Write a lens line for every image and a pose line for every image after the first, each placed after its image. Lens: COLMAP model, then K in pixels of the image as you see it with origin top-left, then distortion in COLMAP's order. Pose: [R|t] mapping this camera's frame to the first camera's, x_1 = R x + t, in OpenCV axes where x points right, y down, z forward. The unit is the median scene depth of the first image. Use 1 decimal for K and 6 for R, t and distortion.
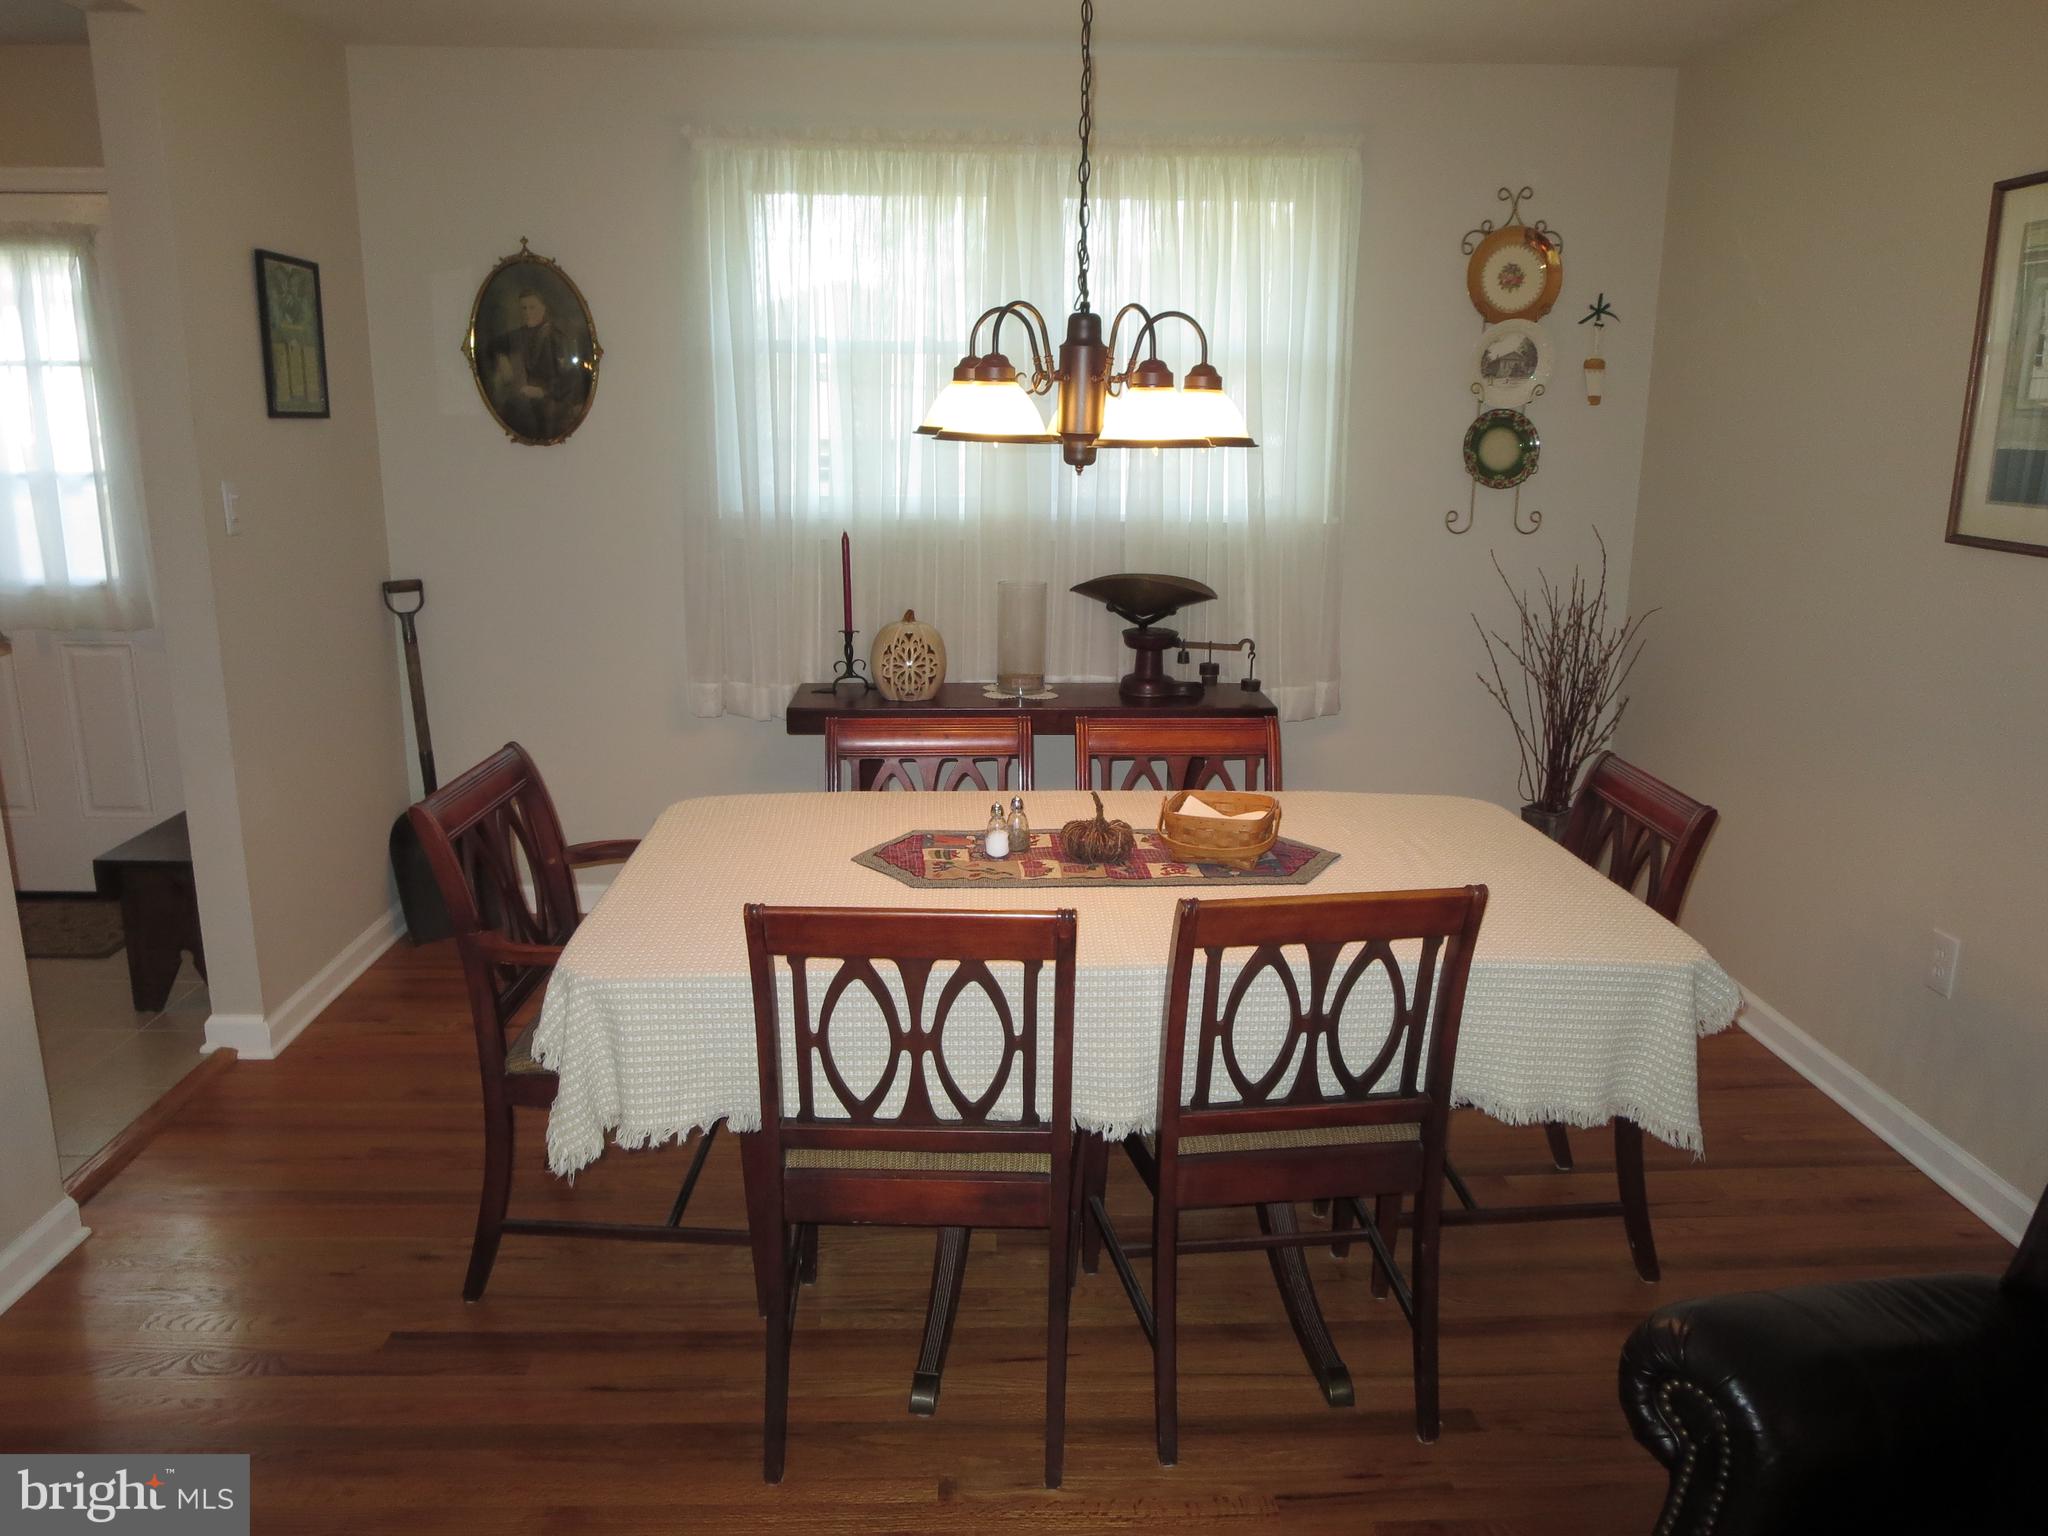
lens RADIAL K [[1460.5, 0, 1021.2], [0, 1460.5, 764.9], [0, 0, 1]] dist [-0.035776, -0.002412]
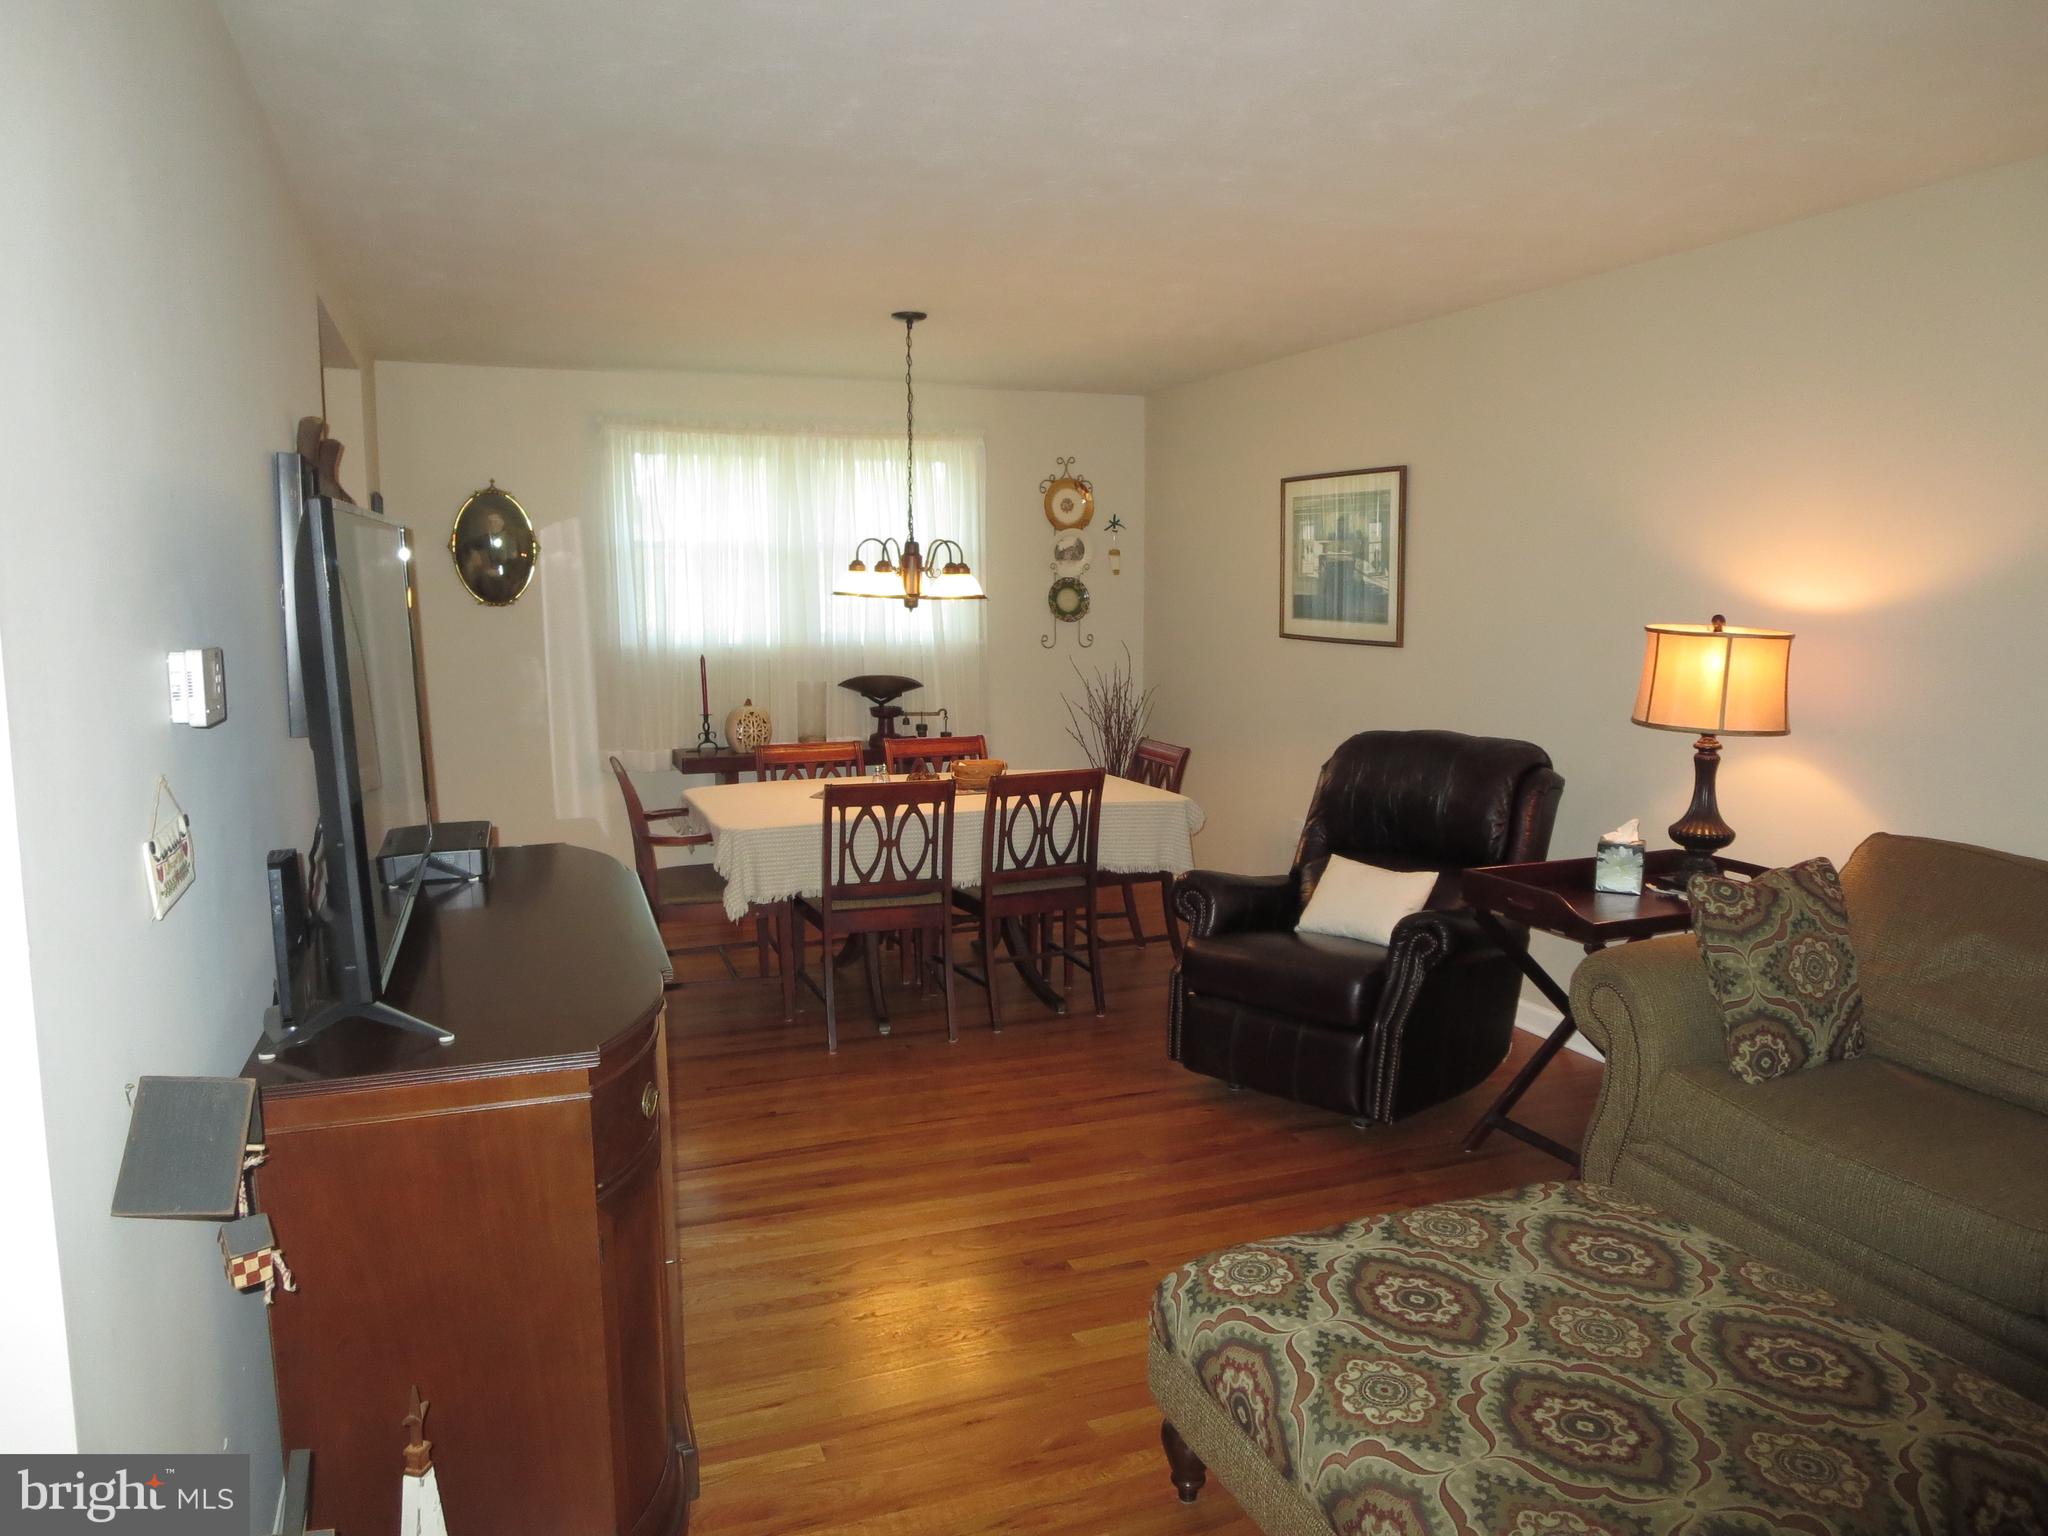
lens RADIAL K [[1460.5, 0, 1025.0], [0, 1460.5, 771.3], [0, 0, 1]] dist [-0.035776, -0.002412]
pose [[0.944990, -0.051142, 0.323078, -0.310598], [0.086476, 0.991621, -0.095969, 0.158538], [-0.315463, 0.118628, 0.941494, -0.644421]]
